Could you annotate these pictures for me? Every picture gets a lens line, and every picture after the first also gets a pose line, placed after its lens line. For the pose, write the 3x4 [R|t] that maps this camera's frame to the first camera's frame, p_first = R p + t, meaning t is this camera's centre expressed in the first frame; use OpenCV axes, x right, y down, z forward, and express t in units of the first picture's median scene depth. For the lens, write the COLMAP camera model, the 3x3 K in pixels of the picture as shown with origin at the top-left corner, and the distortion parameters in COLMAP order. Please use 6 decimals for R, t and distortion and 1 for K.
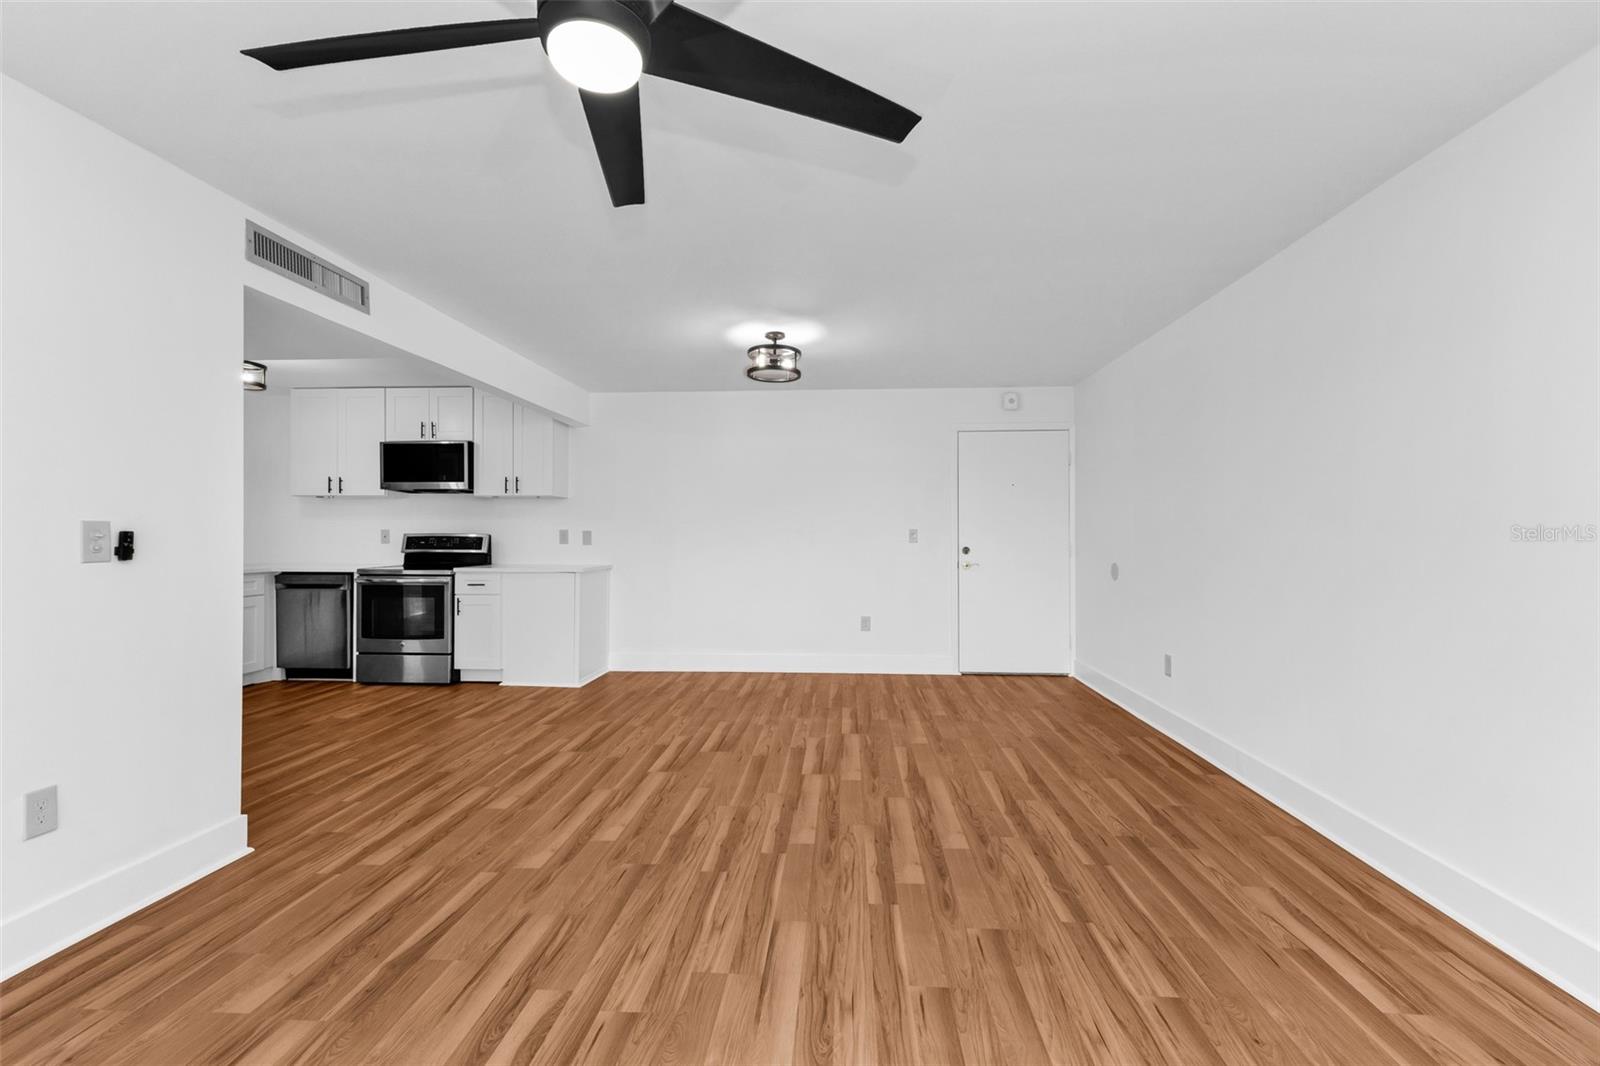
lens RADIAL K [[701.4, 0, 805.5], [0, 701.4, 527.3], [0, 0, 1]] dist [0.011139, -0.000118]
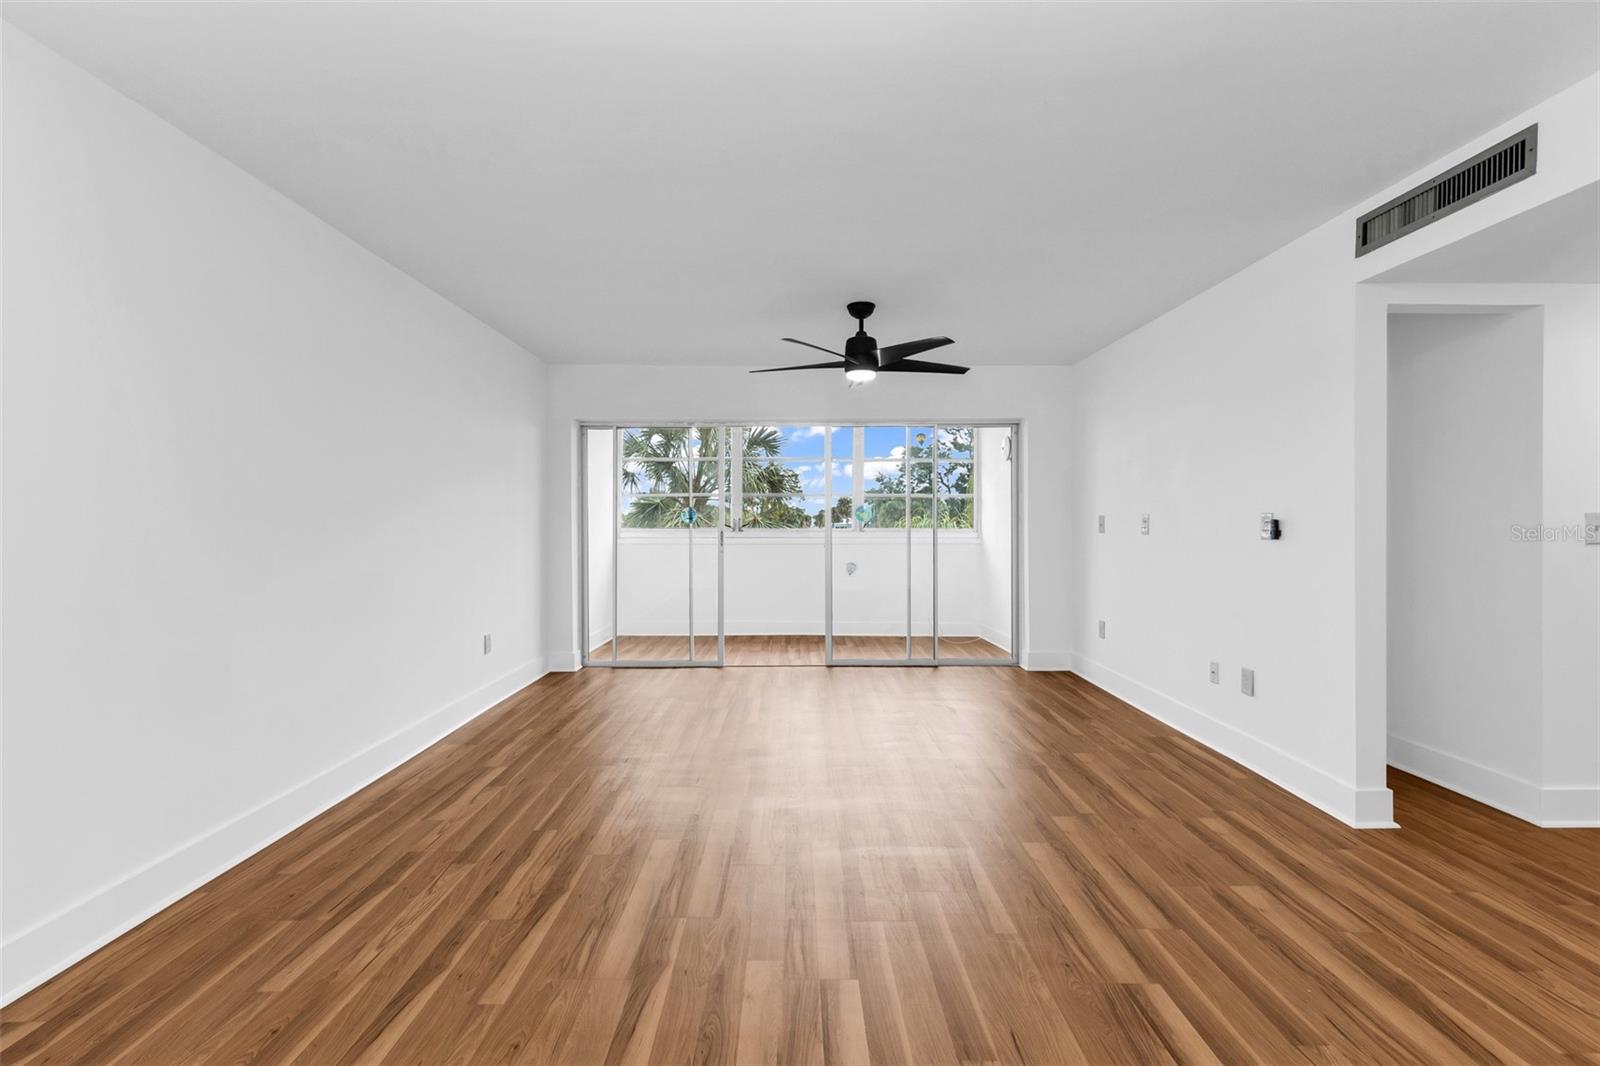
lens RADIAL K [[701.4, 0, 805.5], [0, 701.4, 527.3], [0, 0, 1]] dist [0.011139, -0.000118]
pose [[-0.997205, 0.000638, -0.074713, 0.090989], [0.000582, 1.000000, 0.000777, 0.016238], [0.074713, 0.000732, -0.997205, 1.898979]]
